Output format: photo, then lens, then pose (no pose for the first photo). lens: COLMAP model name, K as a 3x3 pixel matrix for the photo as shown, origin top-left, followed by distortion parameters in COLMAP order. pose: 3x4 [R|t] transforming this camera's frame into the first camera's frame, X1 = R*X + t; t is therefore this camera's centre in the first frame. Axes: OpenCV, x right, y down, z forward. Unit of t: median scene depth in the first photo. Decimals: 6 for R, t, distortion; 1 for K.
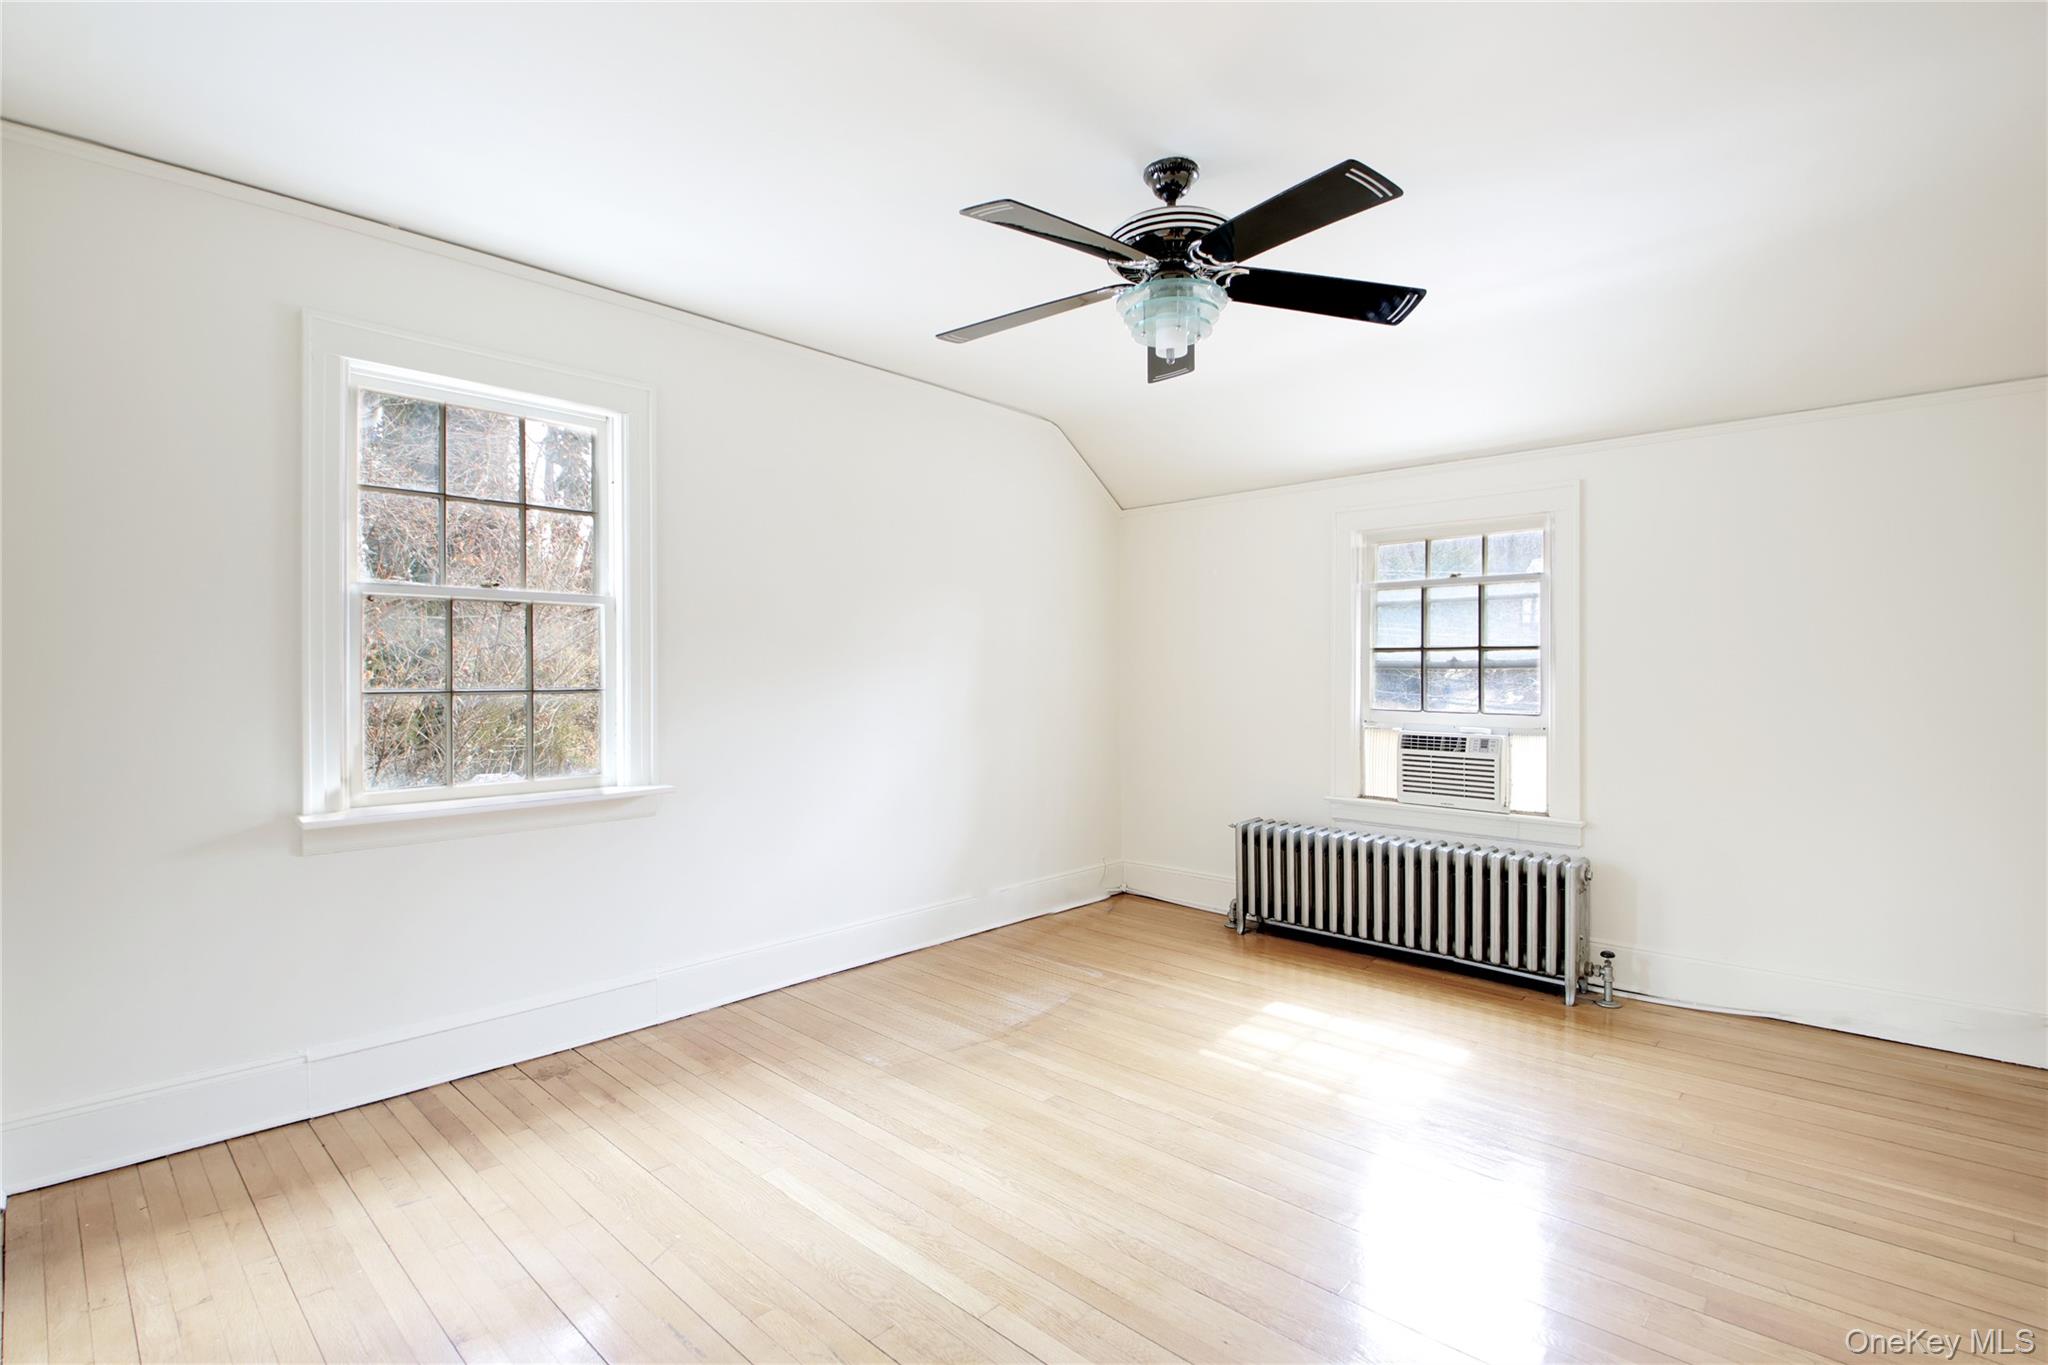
lens RADIAL K [[951.4, 0, 1029.3], [0, 951.4, 683.5], [0, 0, 1]] dist [0.013733, -0.004081]
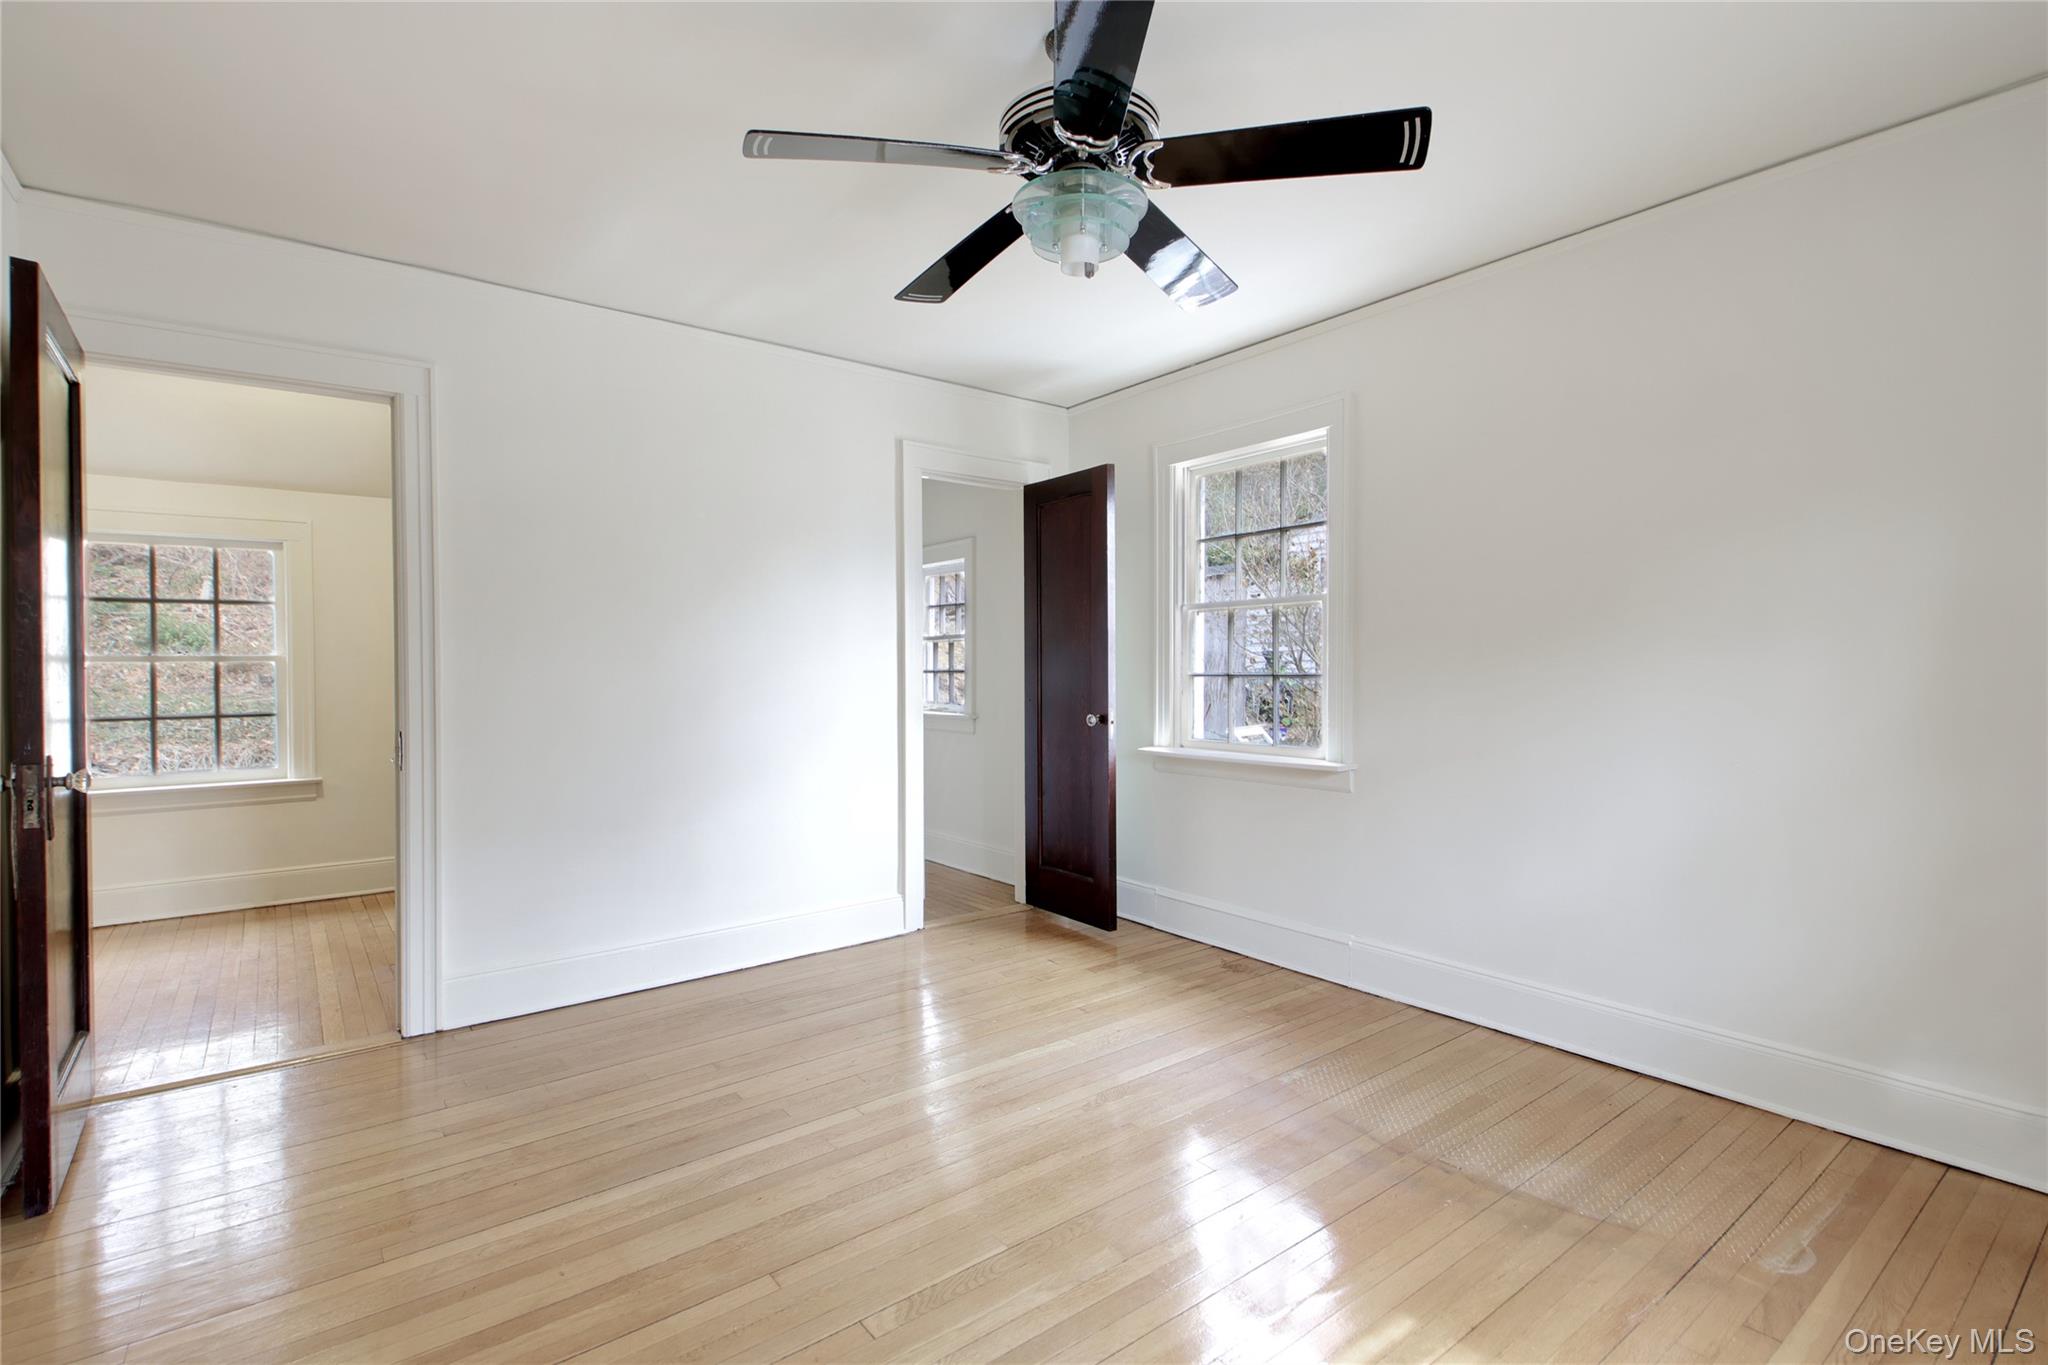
lens RADIAL K [[951.4, 0, 1025.8], [0, 951.4, 674.6], [0, 0, 1]] dist [0.013733, -0.004081]
pose [[-0.159460, 0.010583, -0.987148, 0.726322], [-0.005308, 0.999919, 0.011578, -0.005519], [0.987190, 0.007086, -0.159391, 0.811269]]
